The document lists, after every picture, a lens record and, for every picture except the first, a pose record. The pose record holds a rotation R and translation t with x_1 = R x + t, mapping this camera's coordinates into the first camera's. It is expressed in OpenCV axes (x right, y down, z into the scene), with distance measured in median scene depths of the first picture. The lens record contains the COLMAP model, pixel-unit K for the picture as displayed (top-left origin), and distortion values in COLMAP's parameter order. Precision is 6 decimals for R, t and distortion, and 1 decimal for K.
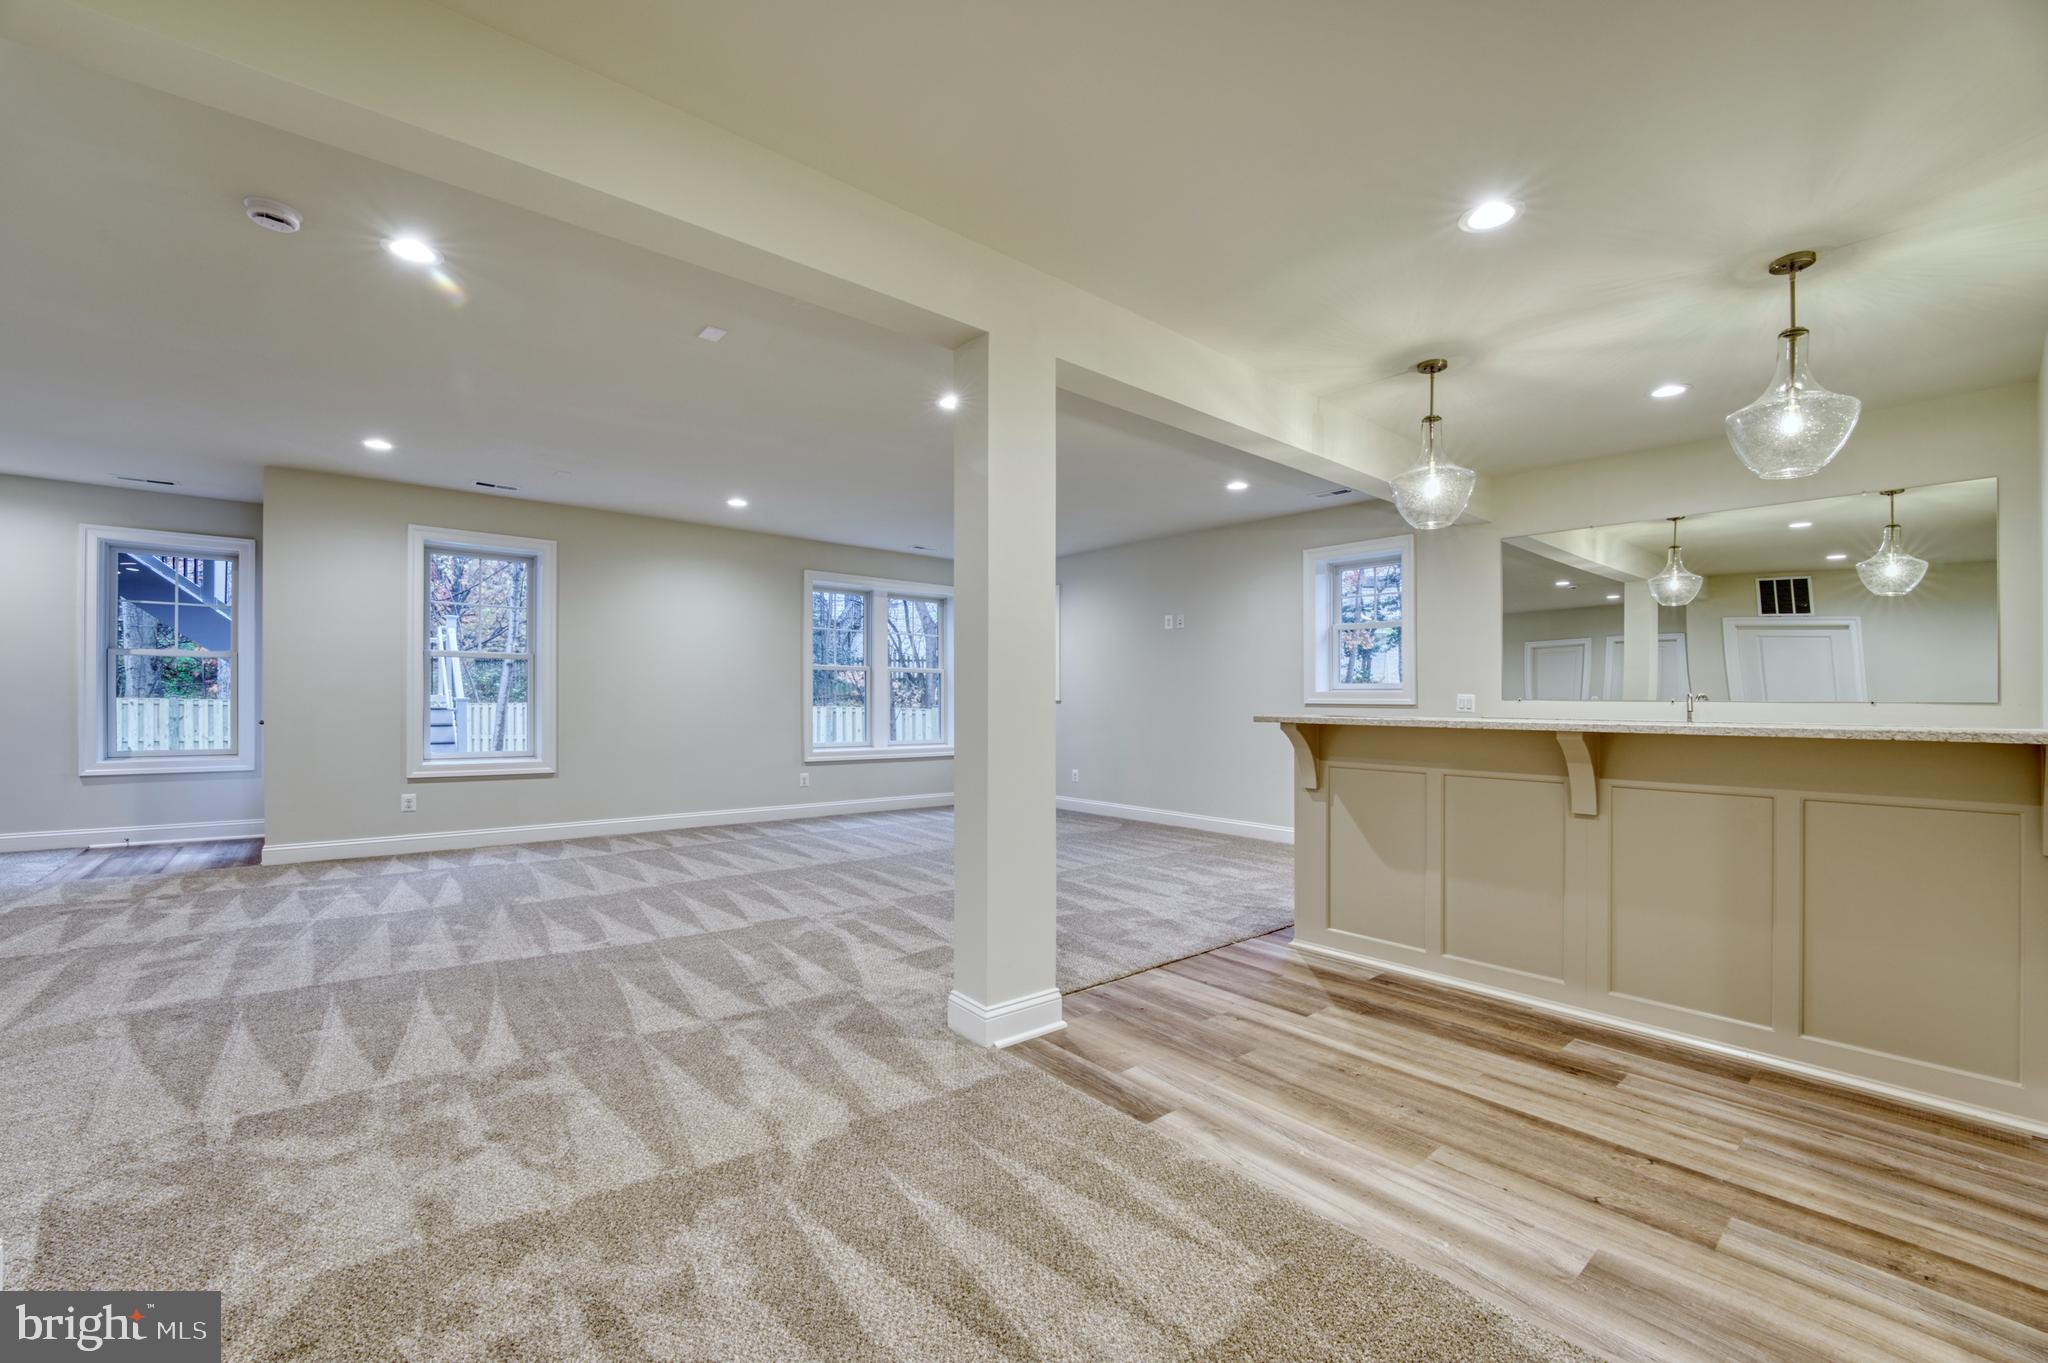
lens RADIAL K [[823.4, 0, 1017.6], [0, 823.4, 696.8], [0, 0, 1]] dist [-0.018865, 0.000092]
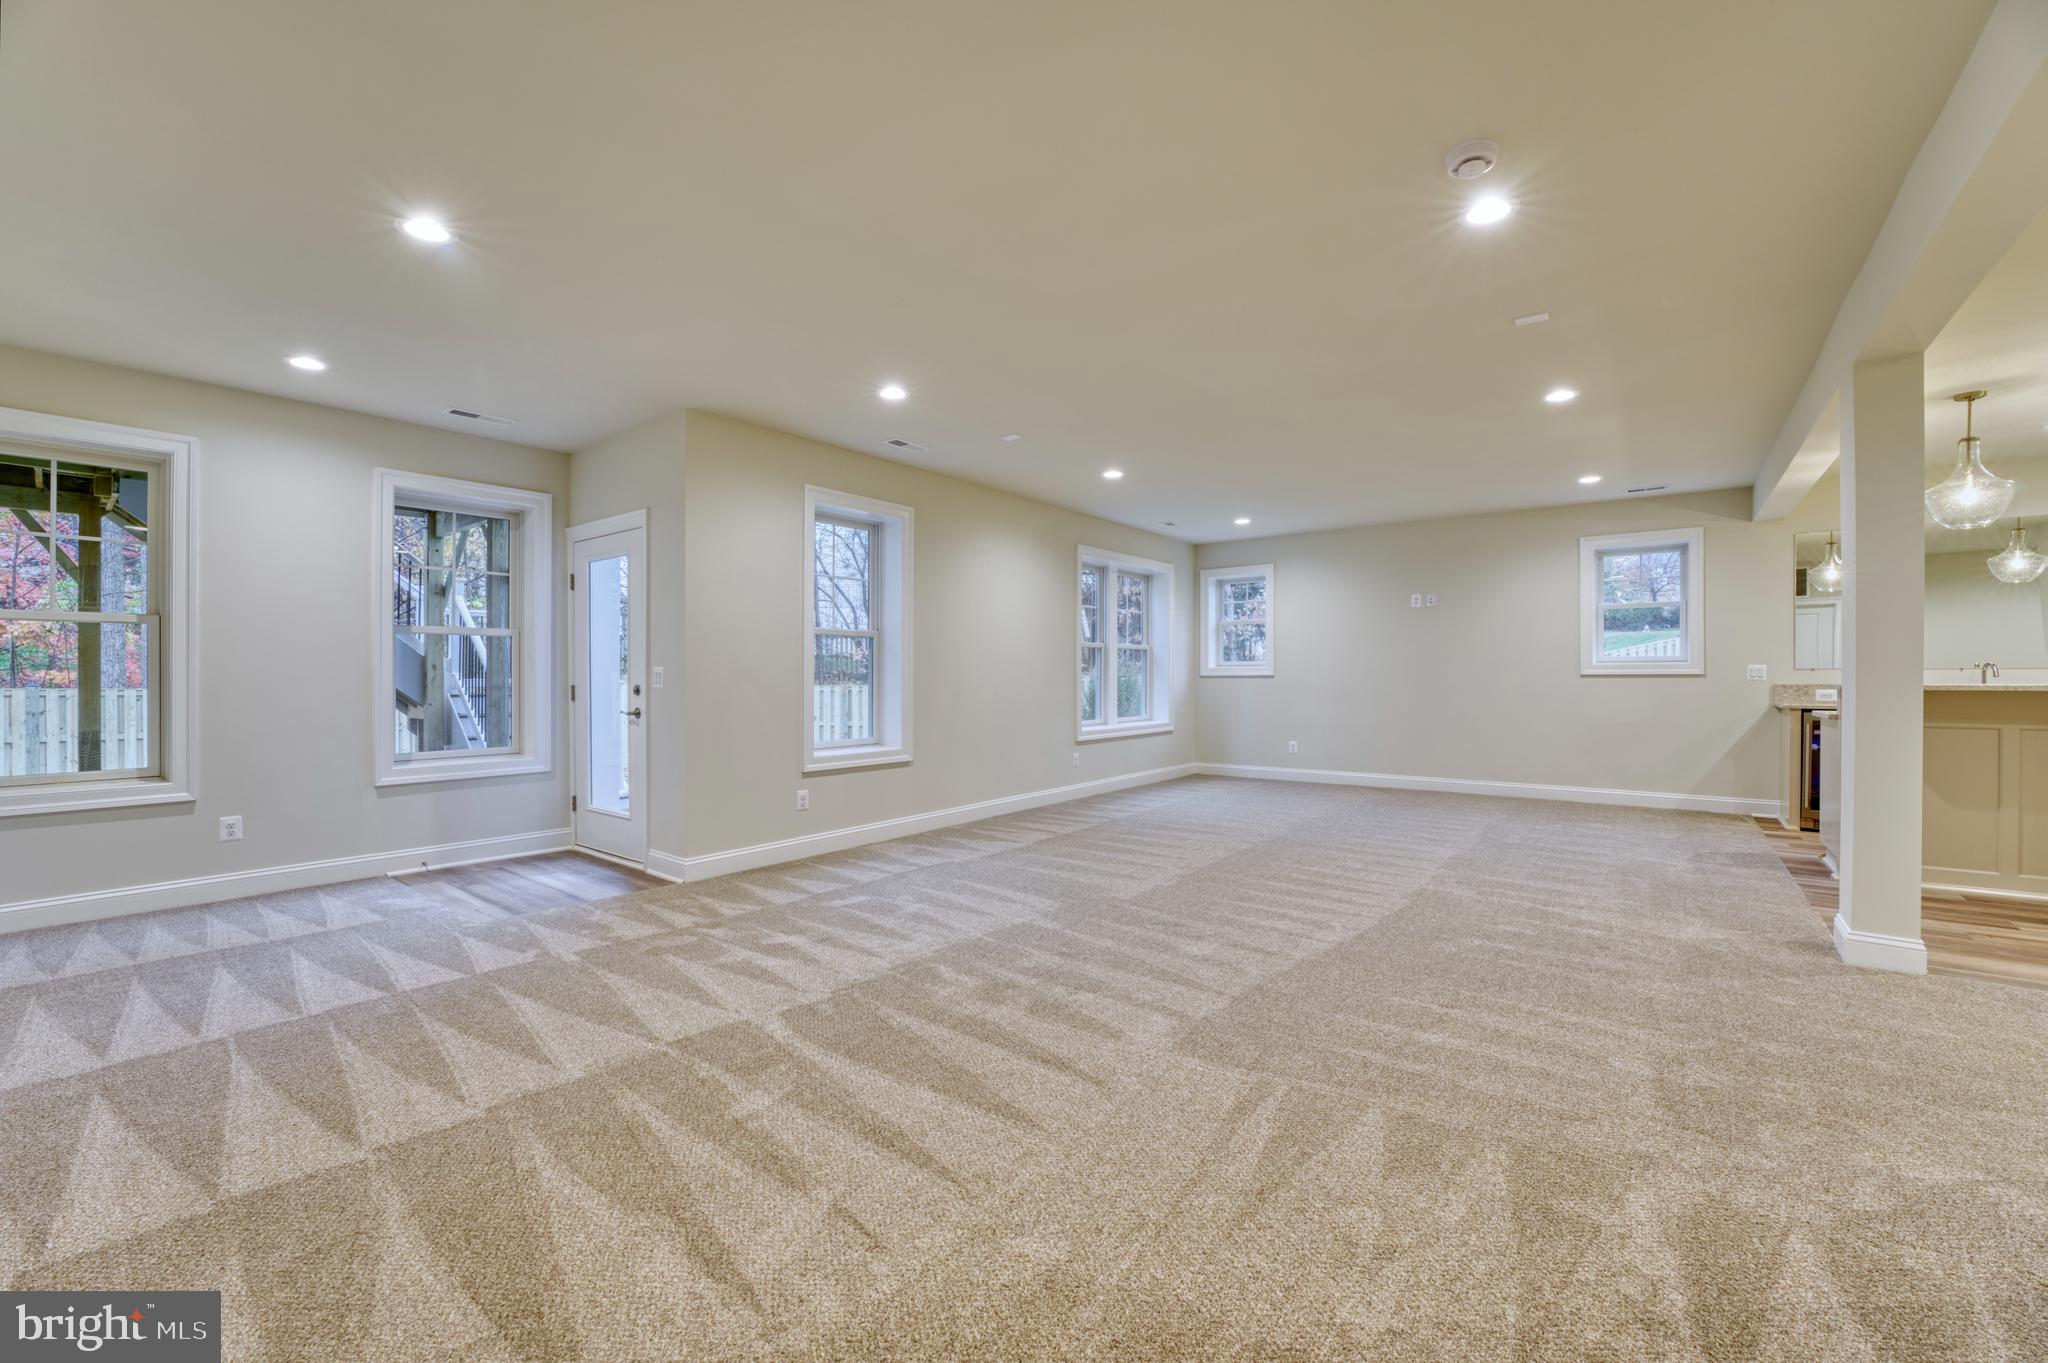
lens RADIAL K [[823.4, 0, 1019.1], [0, 823.4, 674.3], [0, 0, 1]] dist [-0.018865, 0.000092]
pose [[0.977474, -0.012583, 0.210682, -0.649350], [0.011995, 0.999920, 0.004070, -0.006567], [-0.210716, -0.001451, 0.977546, 0.075670]]
